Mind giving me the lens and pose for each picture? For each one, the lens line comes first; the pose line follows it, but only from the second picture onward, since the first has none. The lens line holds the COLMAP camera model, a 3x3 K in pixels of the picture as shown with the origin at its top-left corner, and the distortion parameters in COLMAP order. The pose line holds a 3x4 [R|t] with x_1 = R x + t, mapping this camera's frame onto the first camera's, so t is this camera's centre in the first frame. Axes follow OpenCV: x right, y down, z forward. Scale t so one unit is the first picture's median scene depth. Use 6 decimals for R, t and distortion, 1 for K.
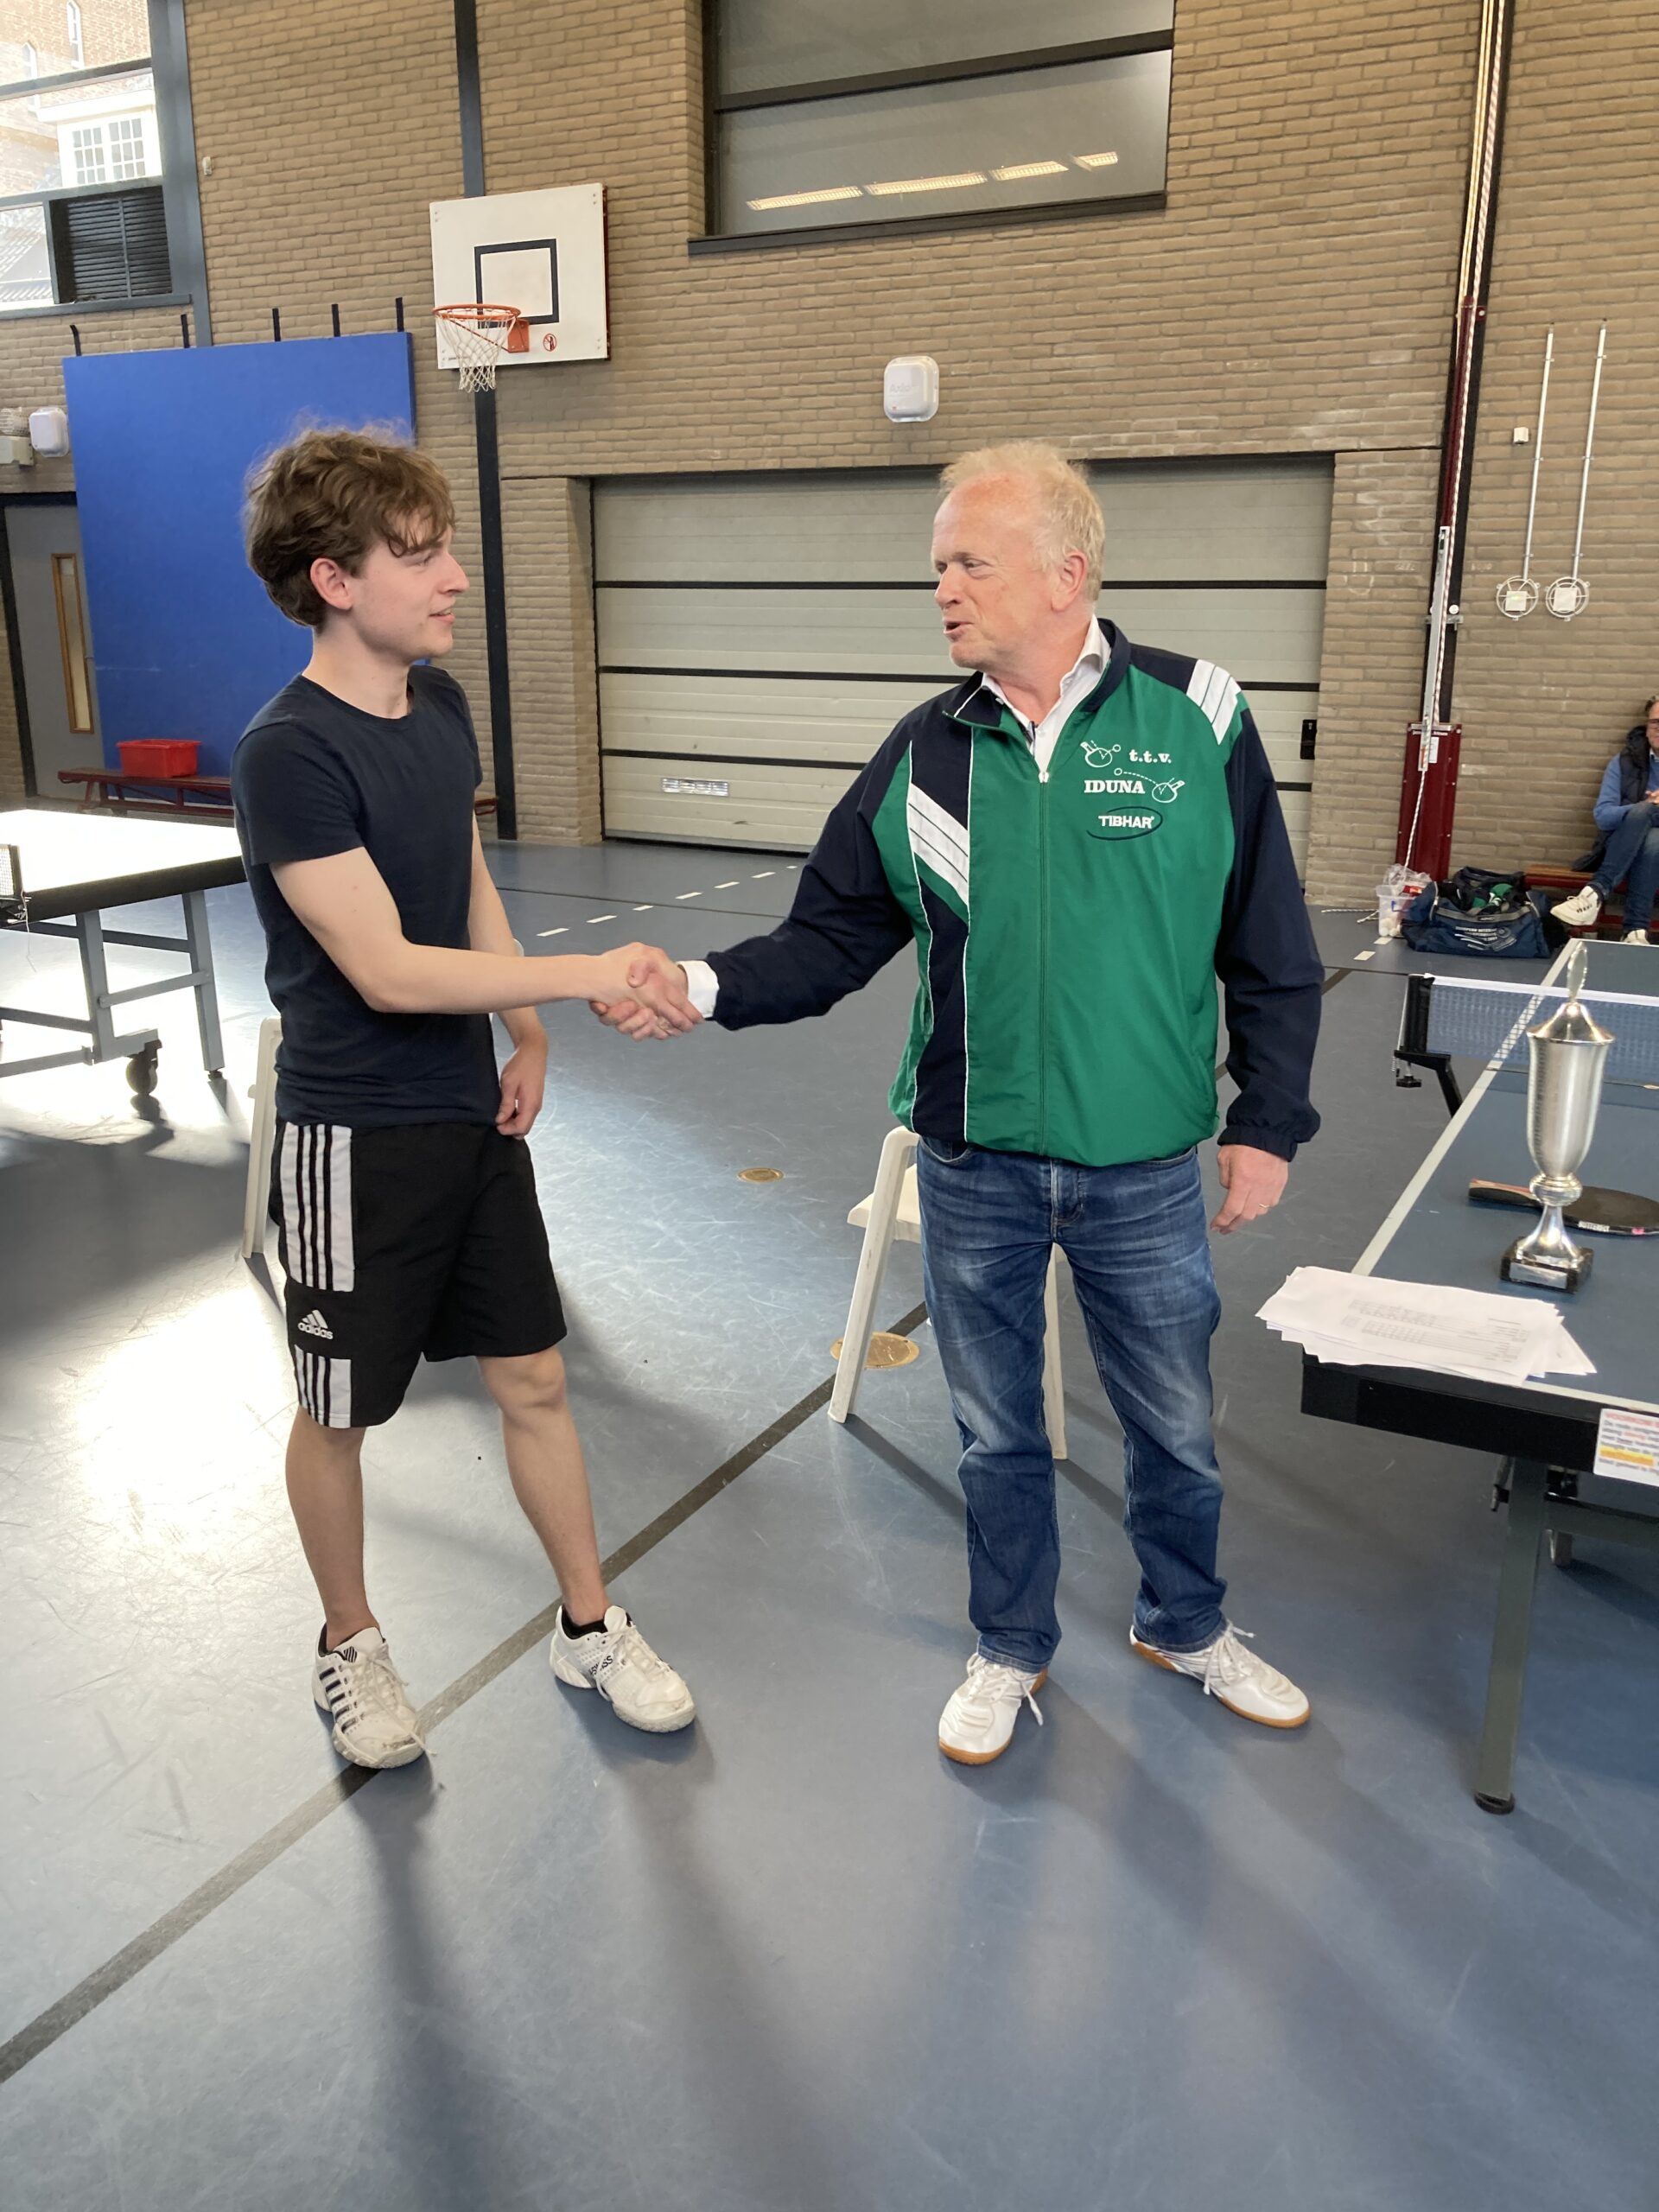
lens RADIAL K [[1862.2, 0, 811.4], [0, 1862.2, 1098.2], [0, 0, 1]] dist [-0.020597, 0.077602]
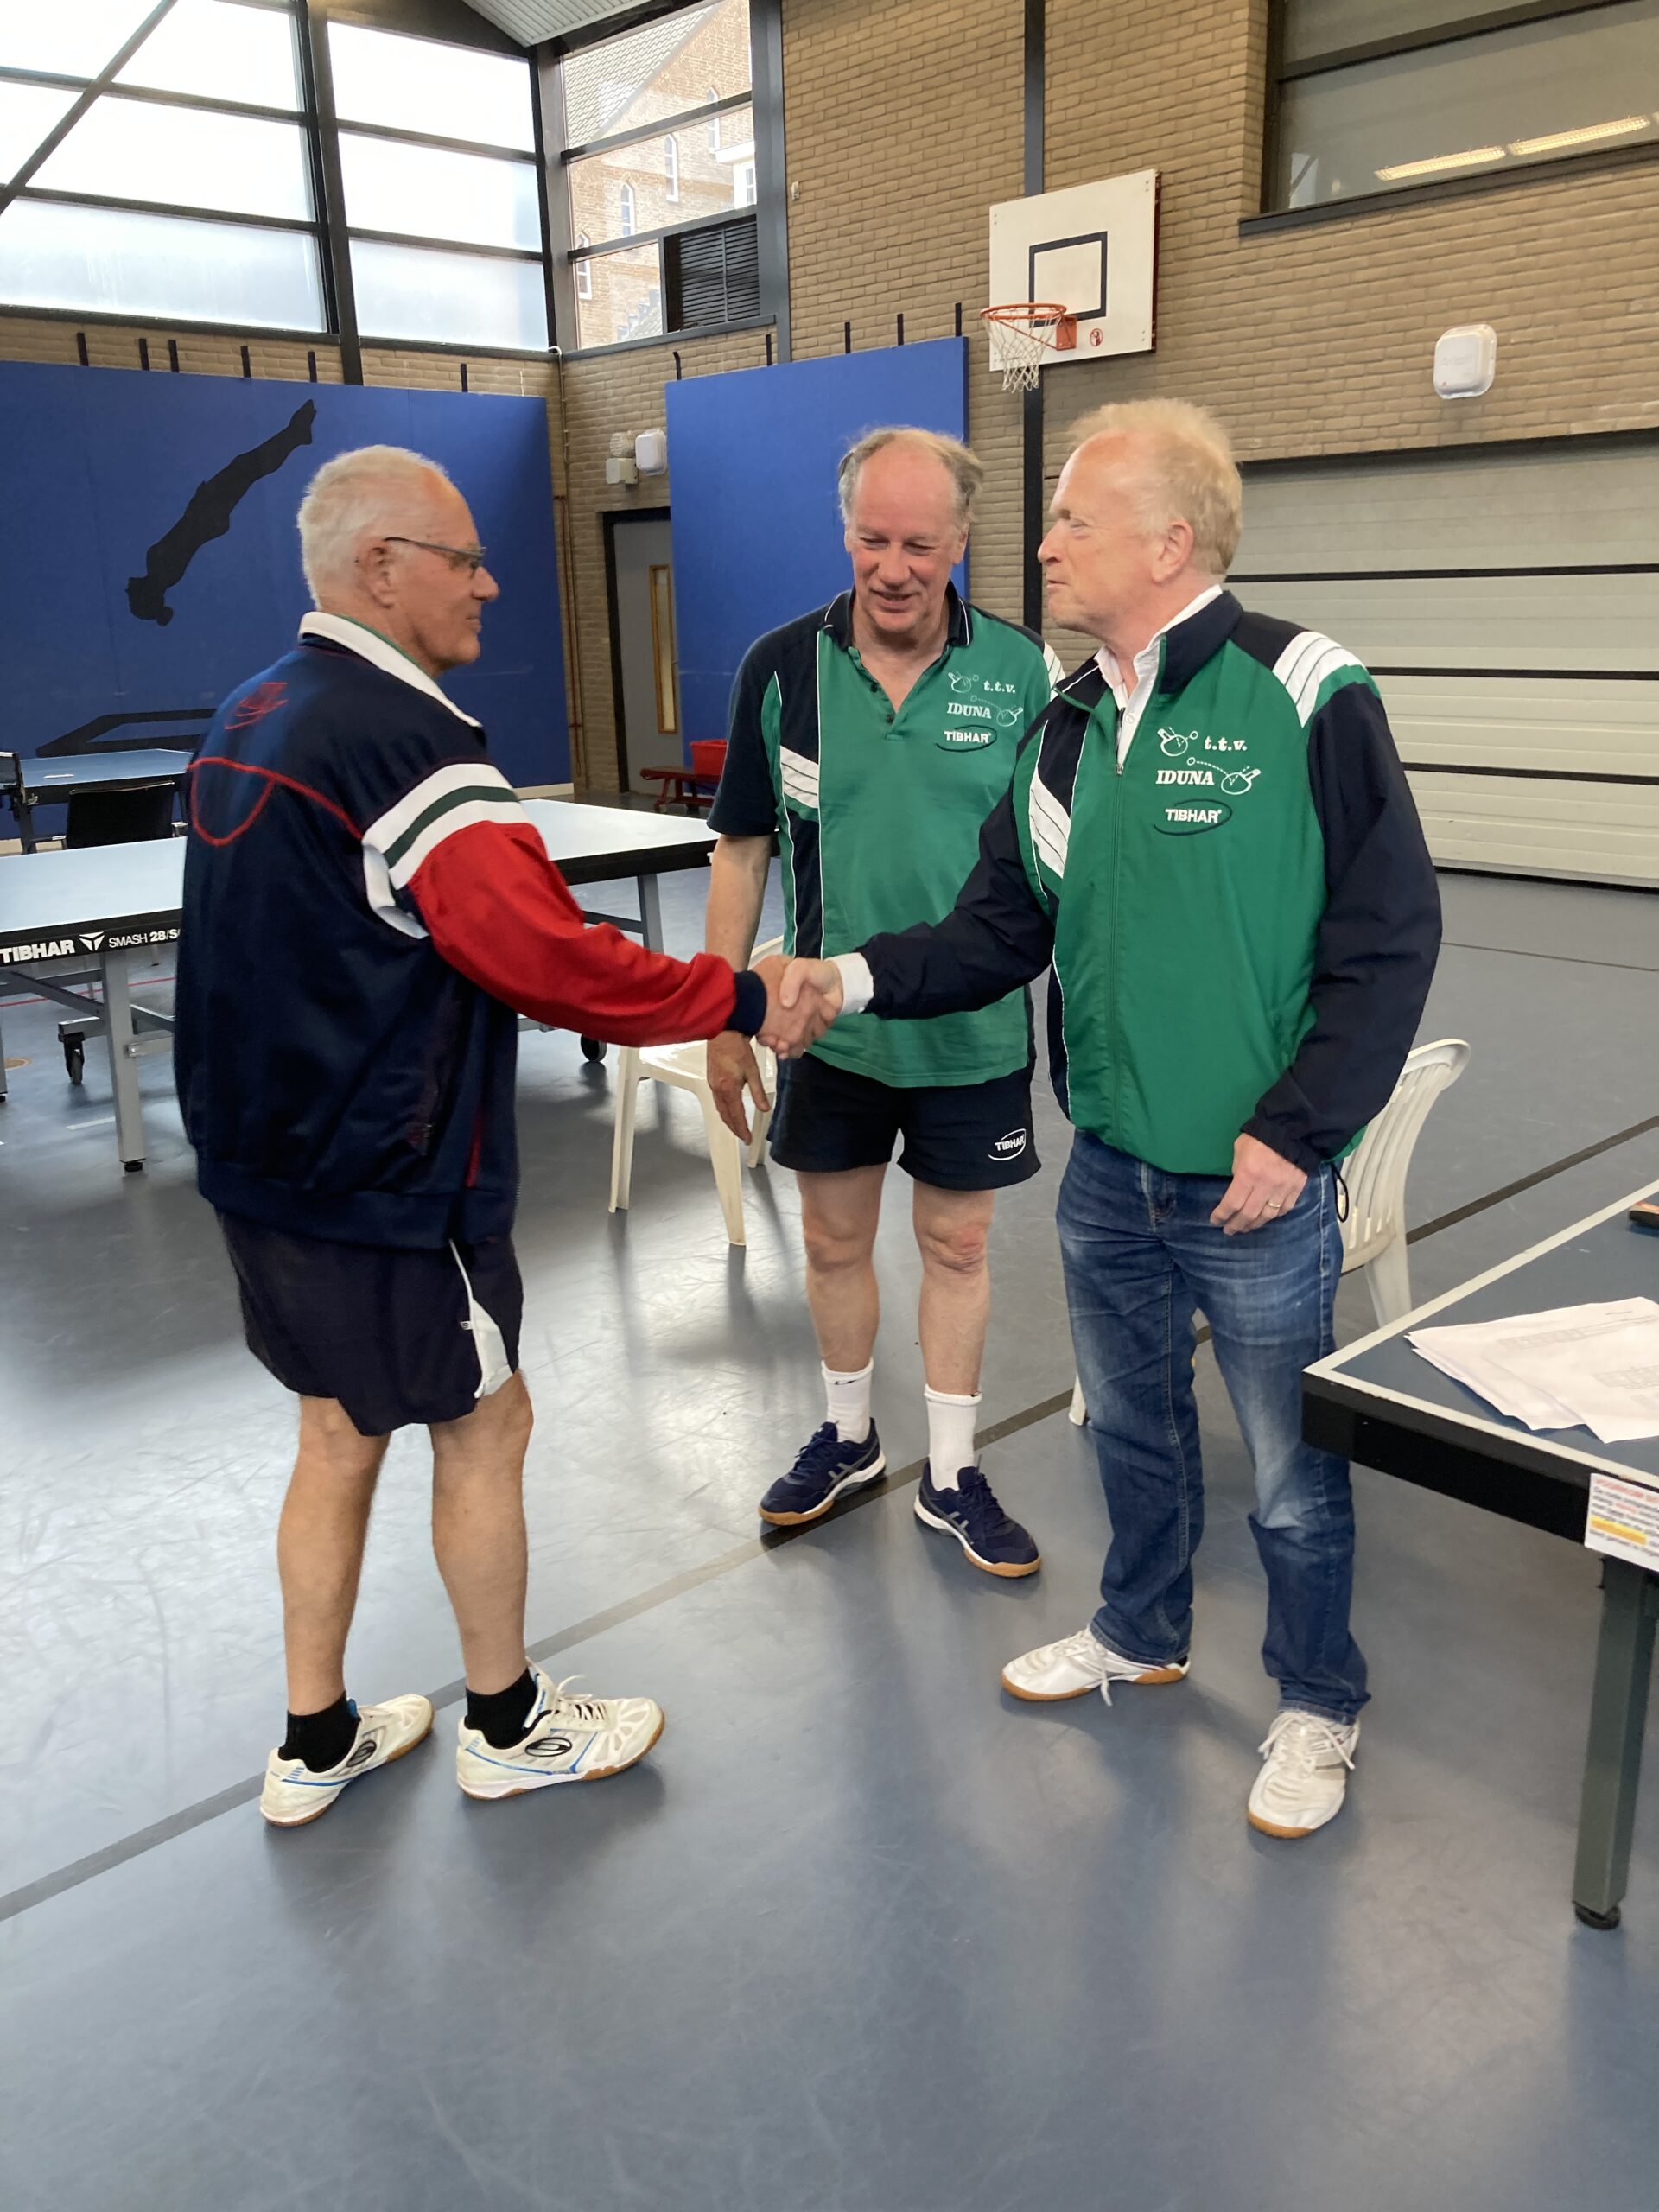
lens RADIAL K [[1860.3, 0, 818.4], [0, 1860.3, 1135.0], [0, 0, 1]] dist [0.000387, 0.049583]
pose [[0.945180, 0.071955, -0.318524, 0.070871], [-0.066293, 0.997390, 0.028593, 0.000435], [0.319750, -0.005910, 0.947484, 0.005306]]
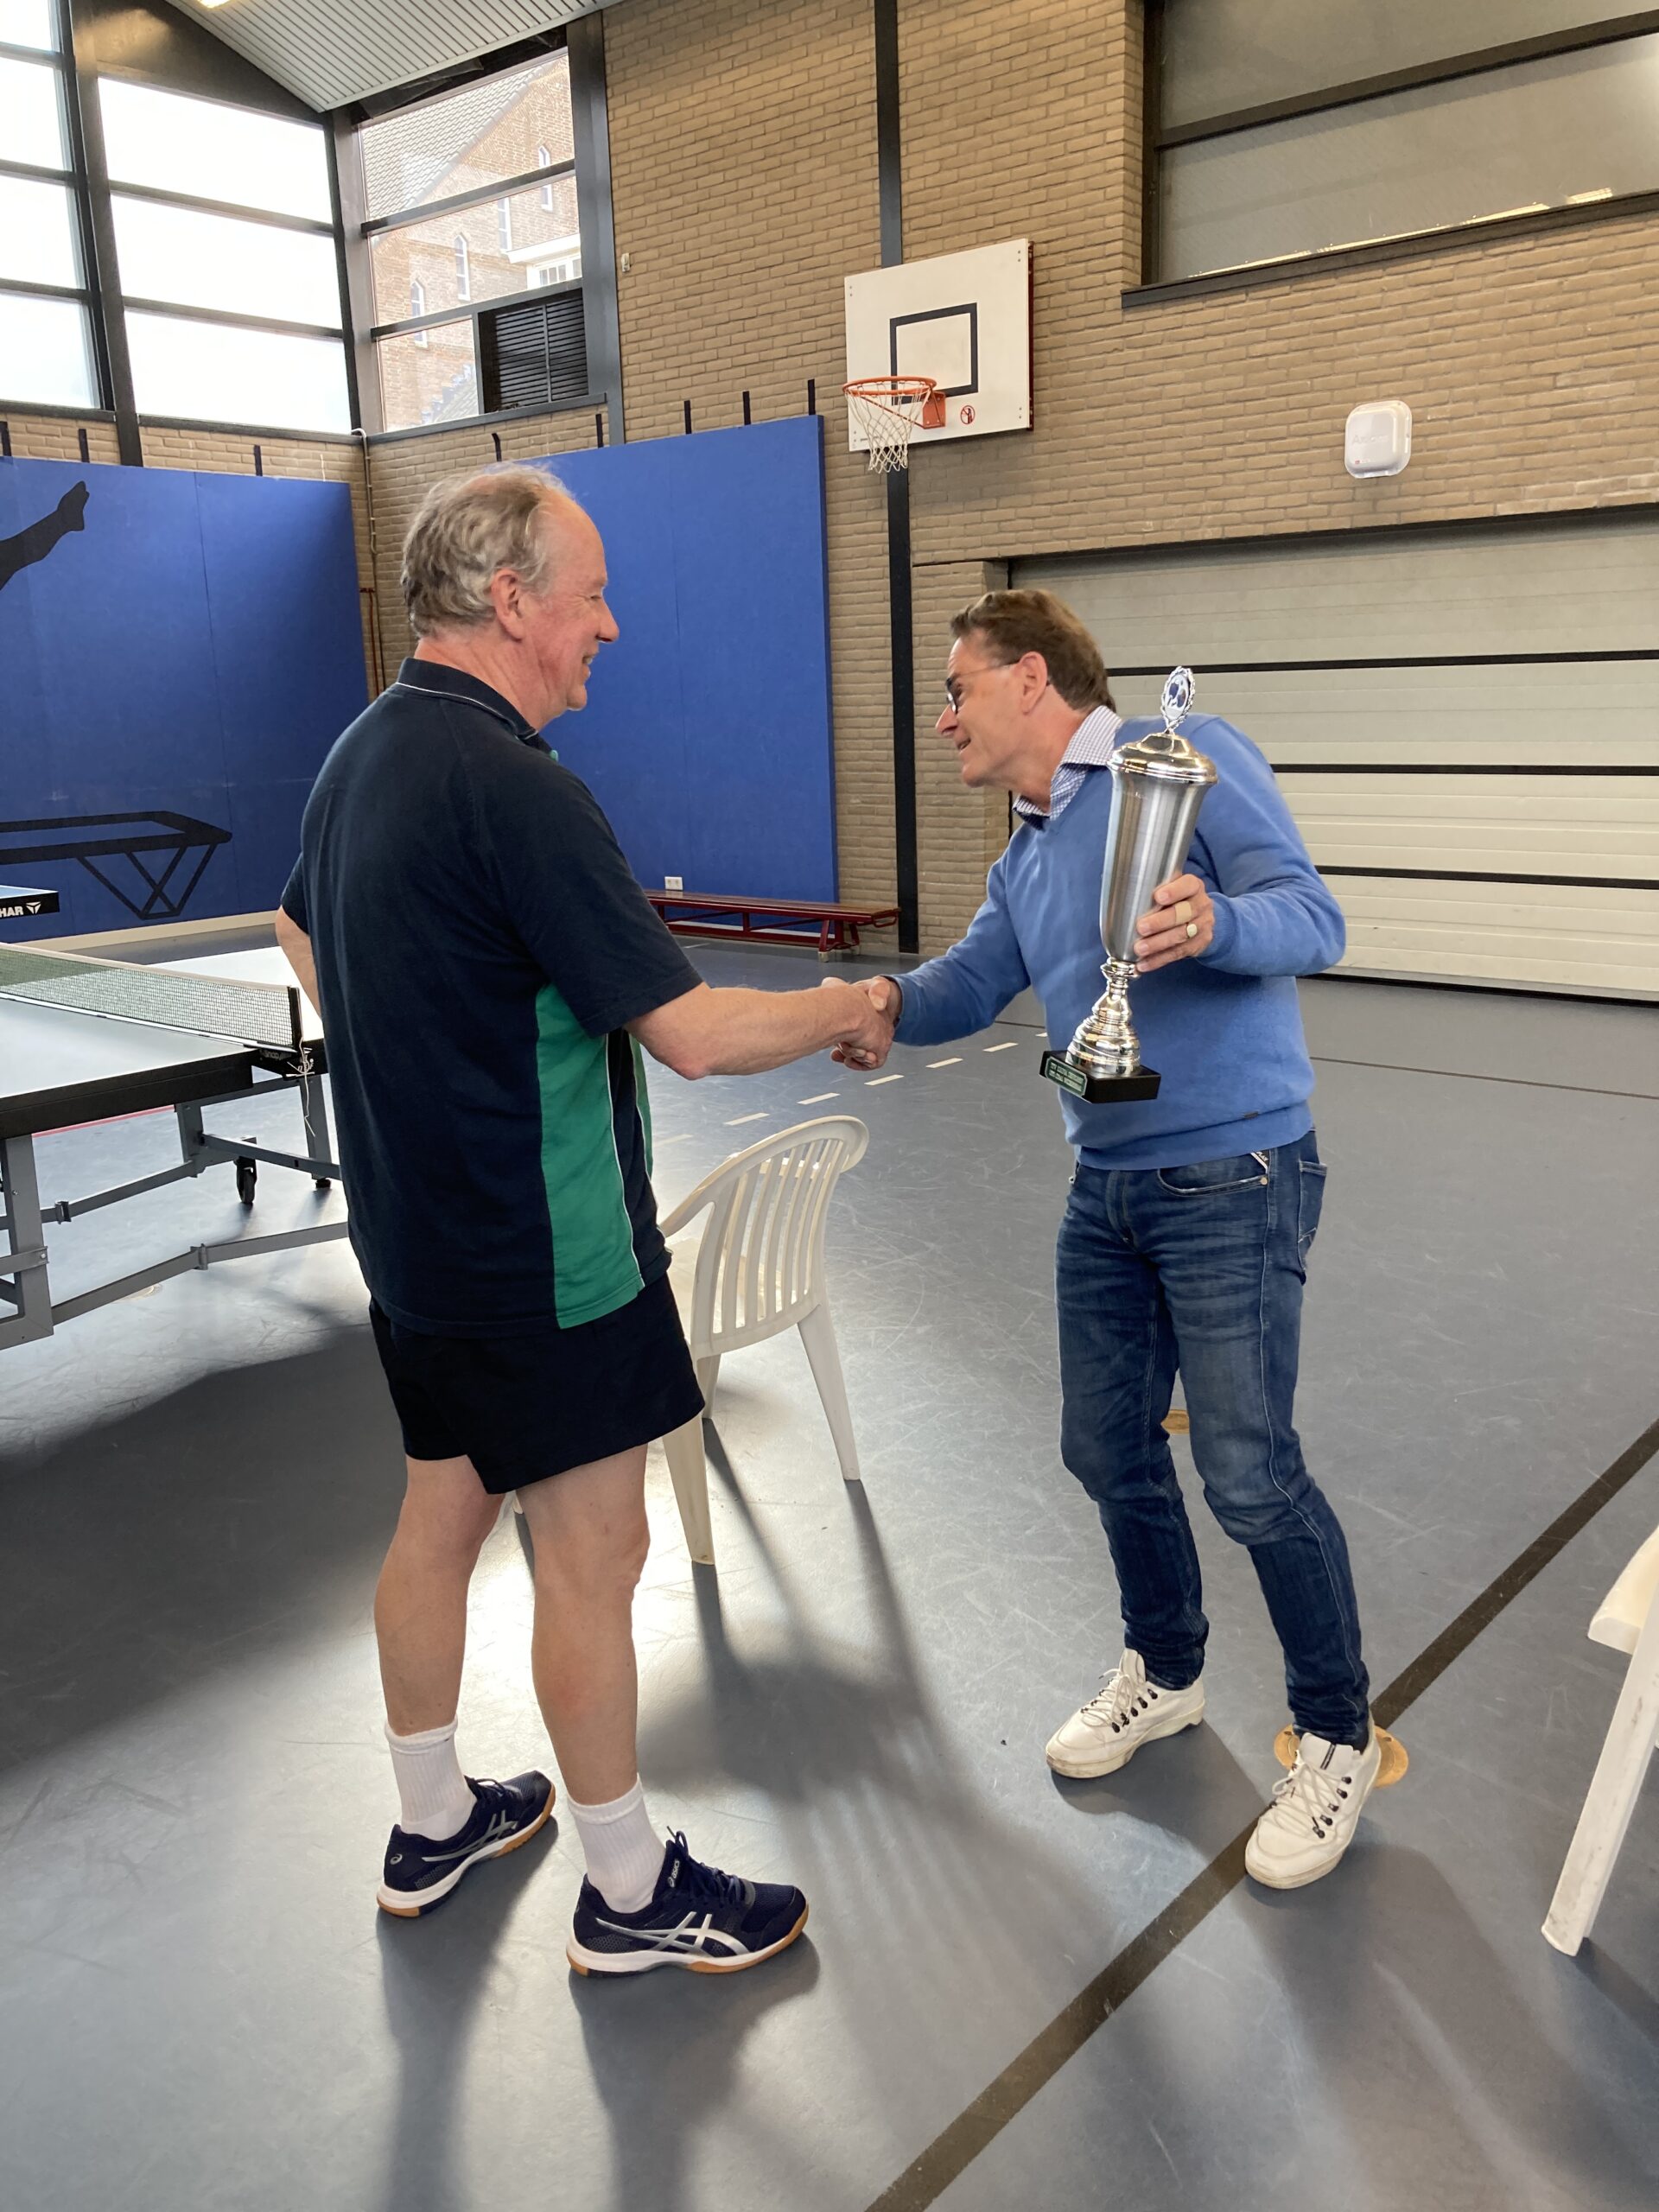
lens RADIAL K [[1868.0, 0, 833.6], [0, 1868.0, 1096.4], [0, 0, 1]] dist [-0.005350, 0.046847]
pose [[0.976571, 0.018760, -0.214375, -0.001386], [-0.029481, 0.998463, -0.046923, -0.027360], [0.213166, 0.052144, 0.975624, 0.110728]]
